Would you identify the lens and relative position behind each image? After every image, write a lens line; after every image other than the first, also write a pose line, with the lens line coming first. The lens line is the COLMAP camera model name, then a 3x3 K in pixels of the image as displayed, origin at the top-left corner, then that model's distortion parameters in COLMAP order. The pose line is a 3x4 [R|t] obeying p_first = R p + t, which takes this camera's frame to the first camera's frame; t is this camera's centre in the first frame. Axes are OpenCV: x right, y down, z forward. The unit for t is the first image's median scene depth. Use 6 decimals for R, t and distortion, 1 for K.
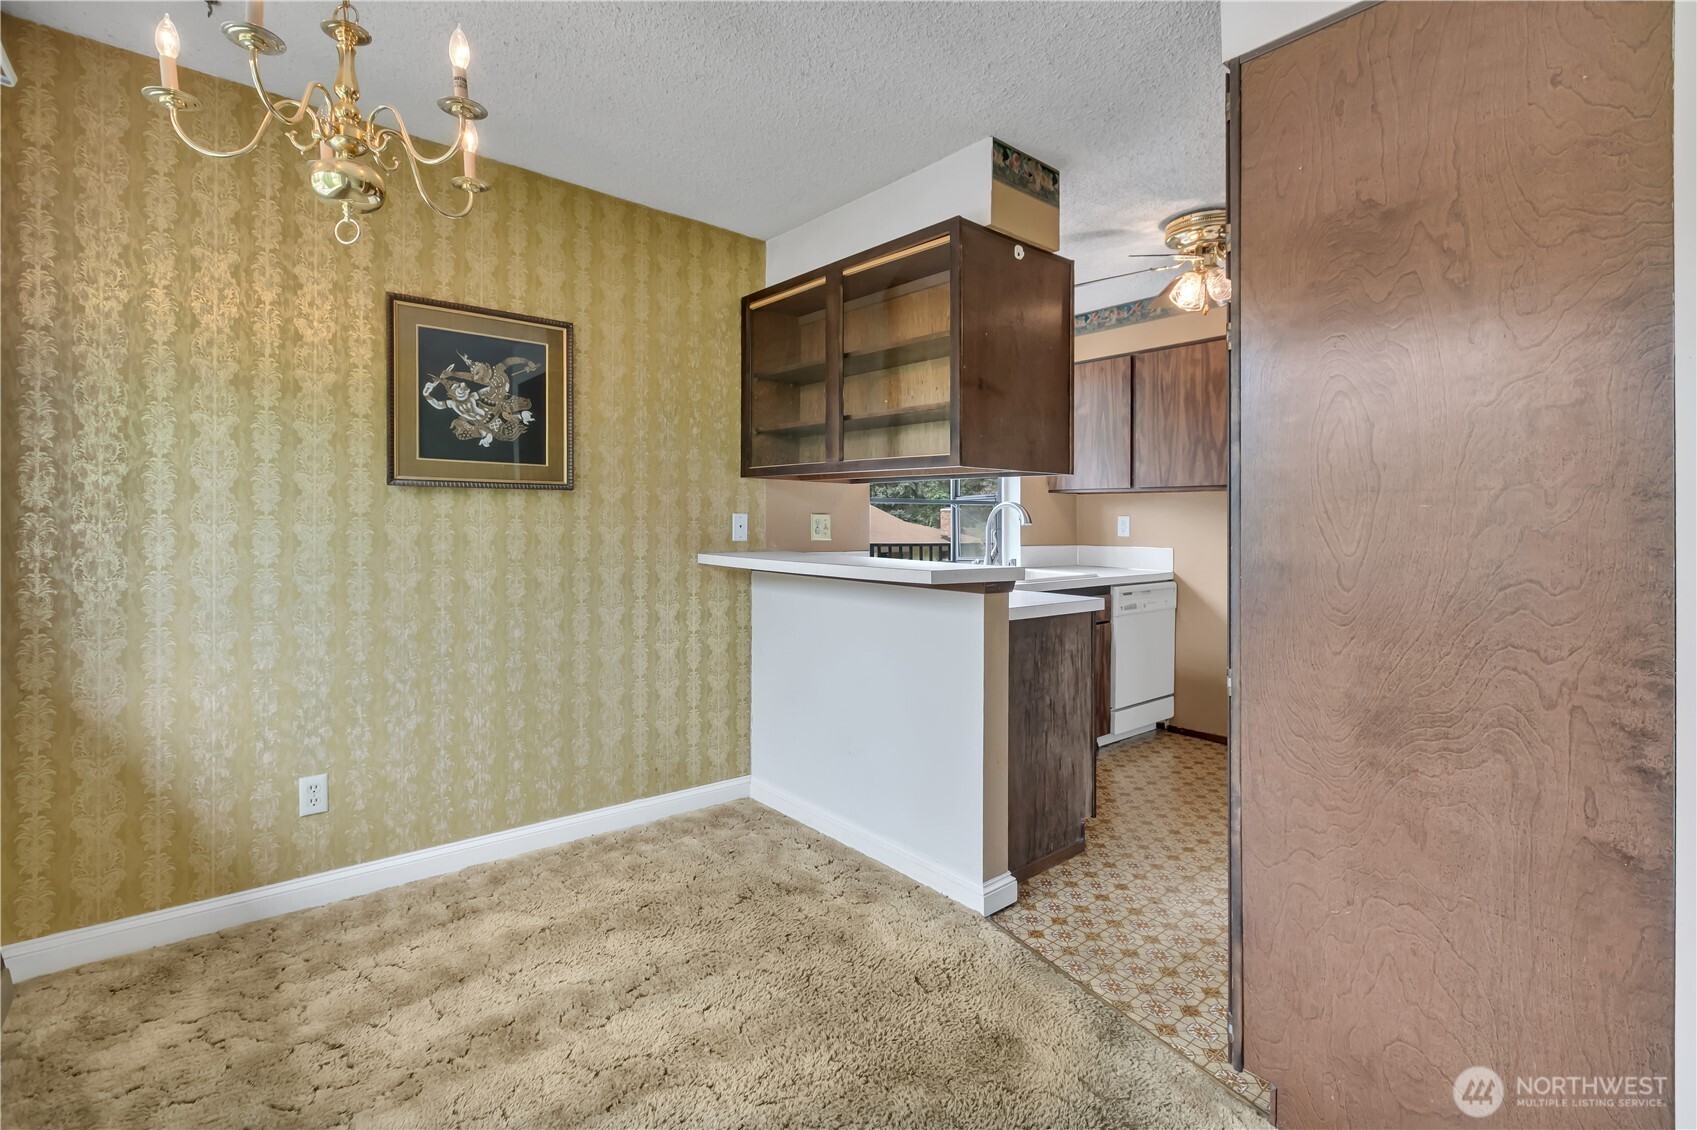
lens RADIAL K [[772.9, 0, 852.5], [0, 772.9, 529.6], [0, 0, 1]] dist [-0.000233, -0.000154]
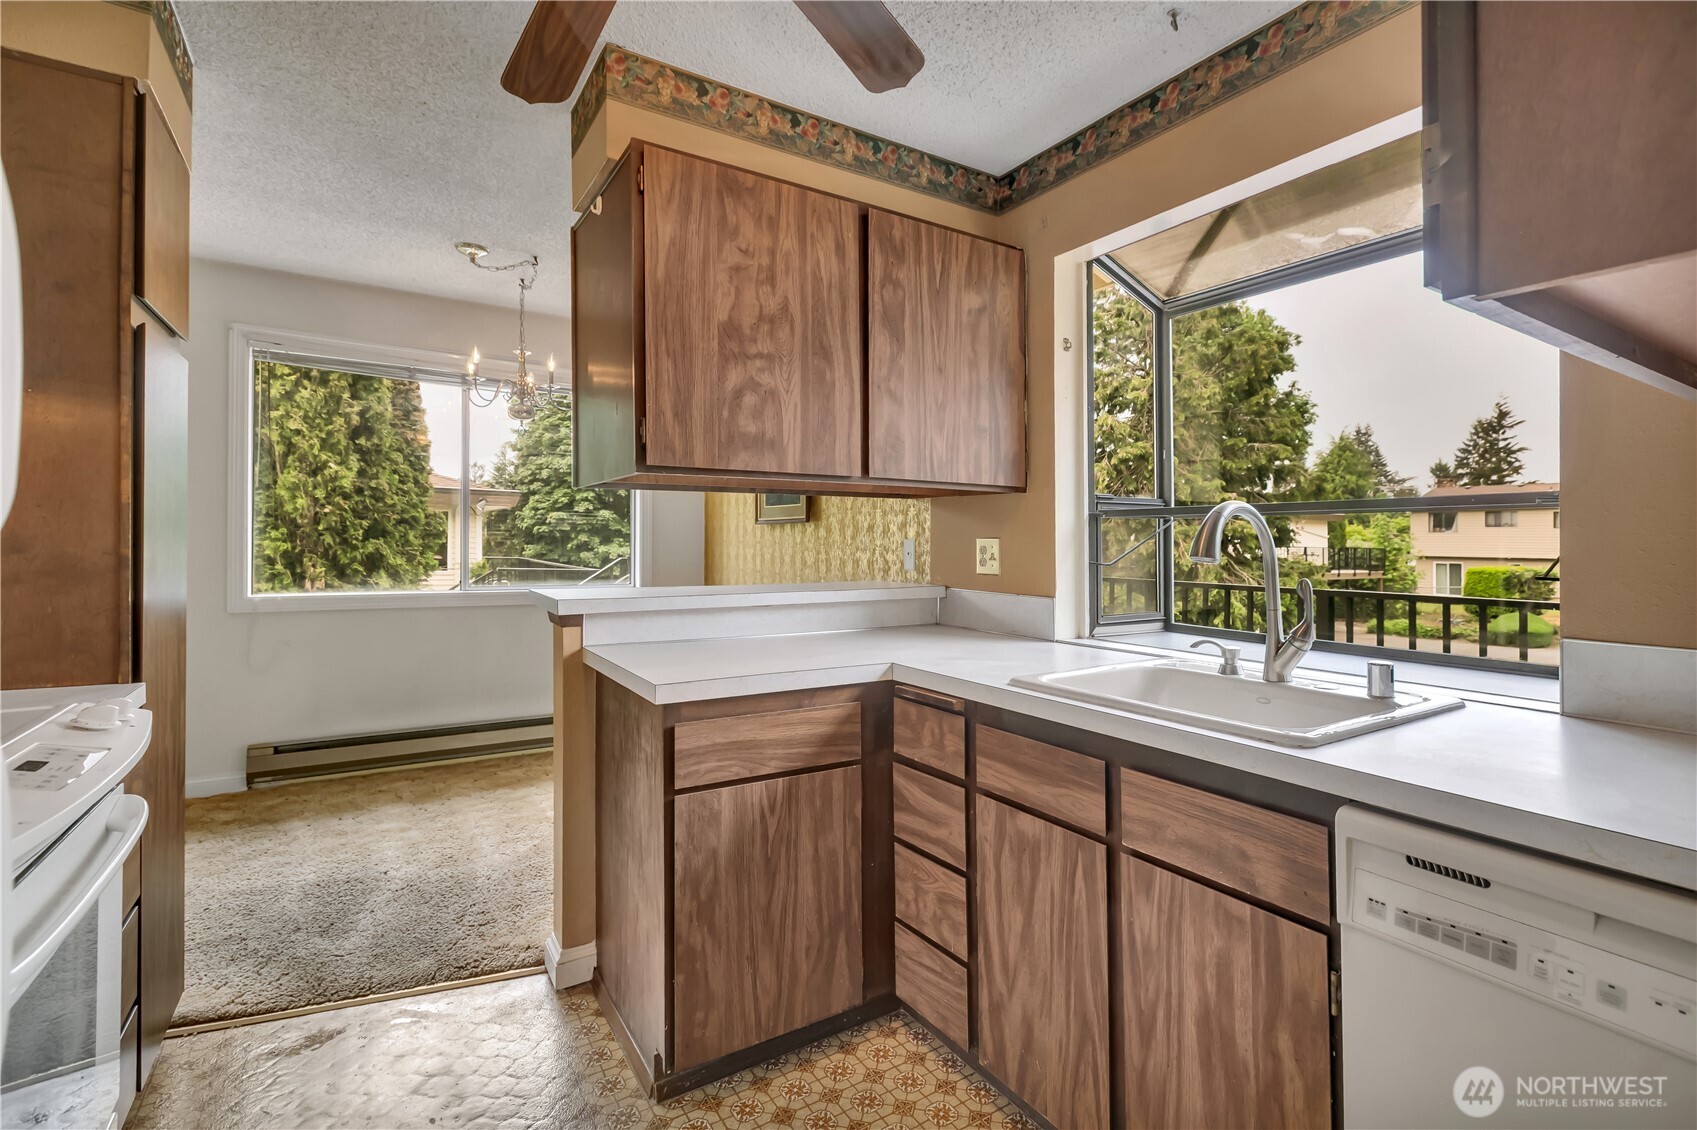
lens RADIAL K [[785.1, 0, 851.4], [0, 785.1, 541.7], [0, 0, 1]] dist [0.001210, -0.000271]
pose [[-0.150296, -0.003375, -0.988635, 1.037089], [-0.006692, 0.999975, -0.002397, -0.021949], [0.988618, 0.006256, -0.150315, 1.455639]]
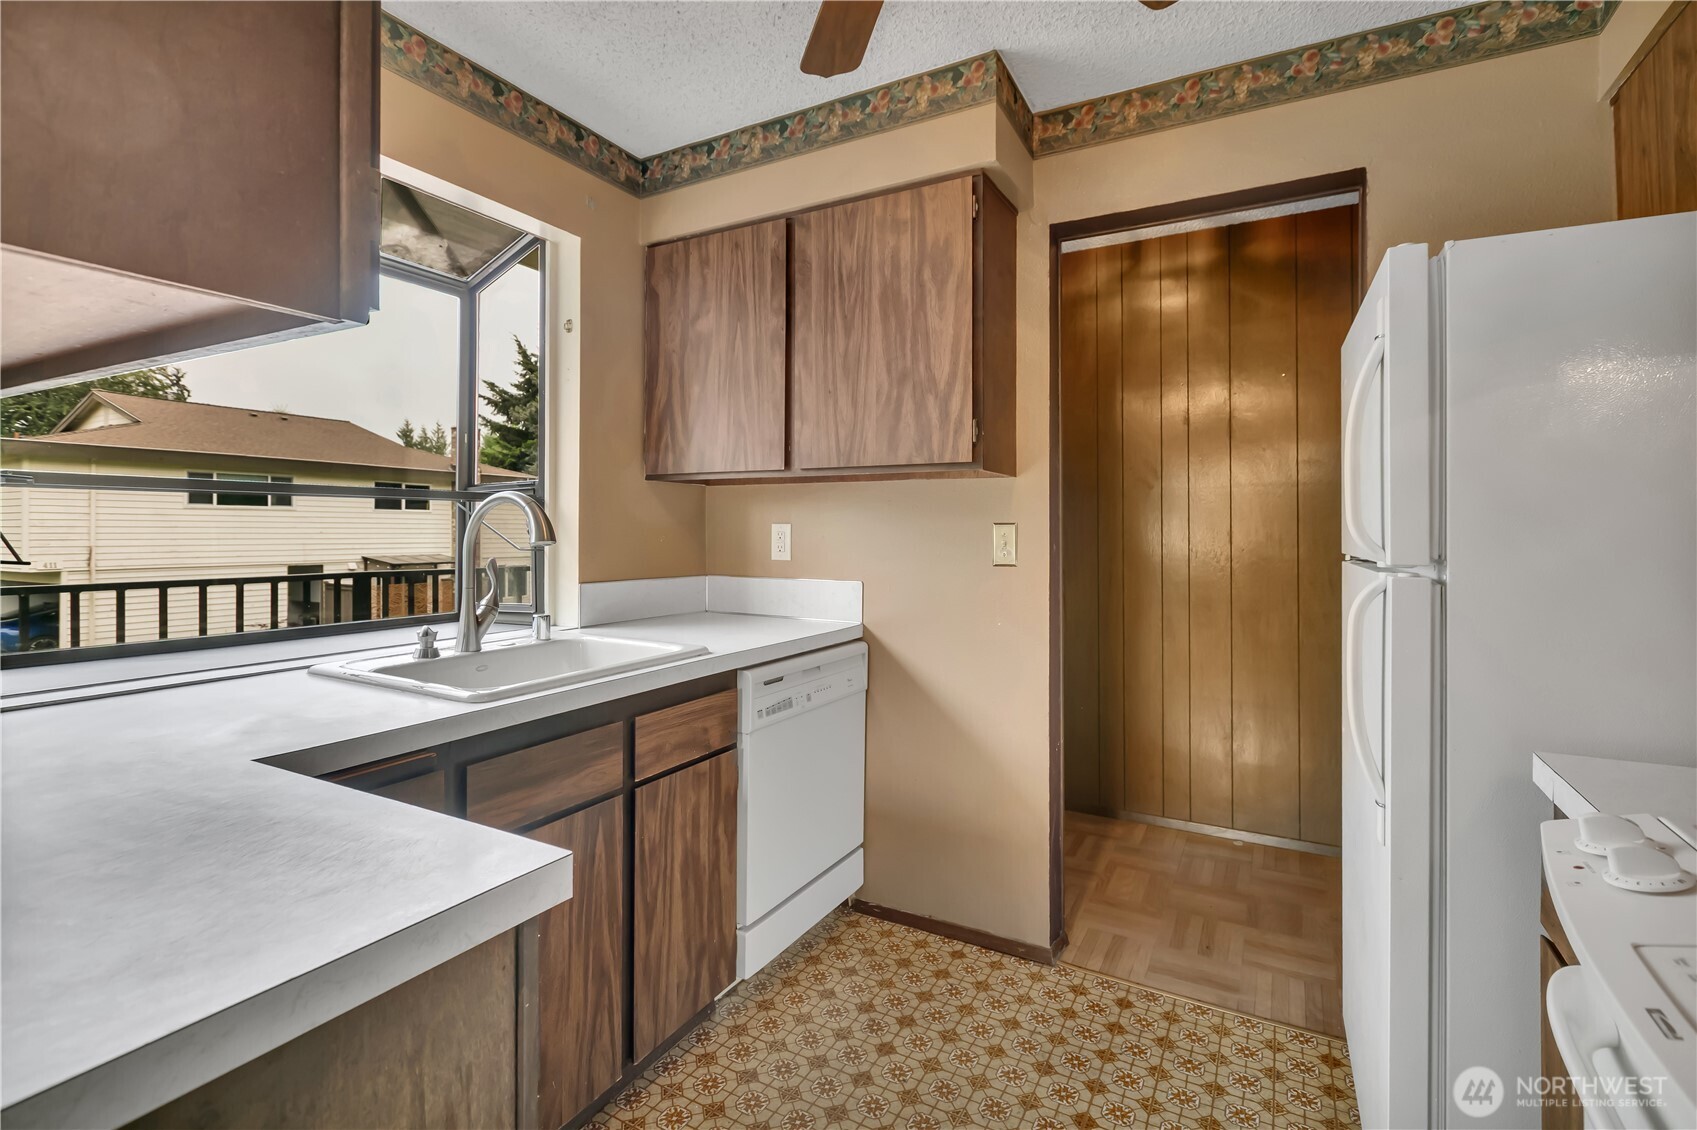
lens RADIAL K [[785.1, 0, 851.4], [0, 785.1, 541.7], [0, 0, 1]] dist [0.001210, -0.000271]
pose [[0.932683, -0.004301, 0.360671, 0.372764], [0.000427, 0.999941, 0.010819, -0.019592], [-0.360696, -0.009937, 0.932630, 0.868337]]
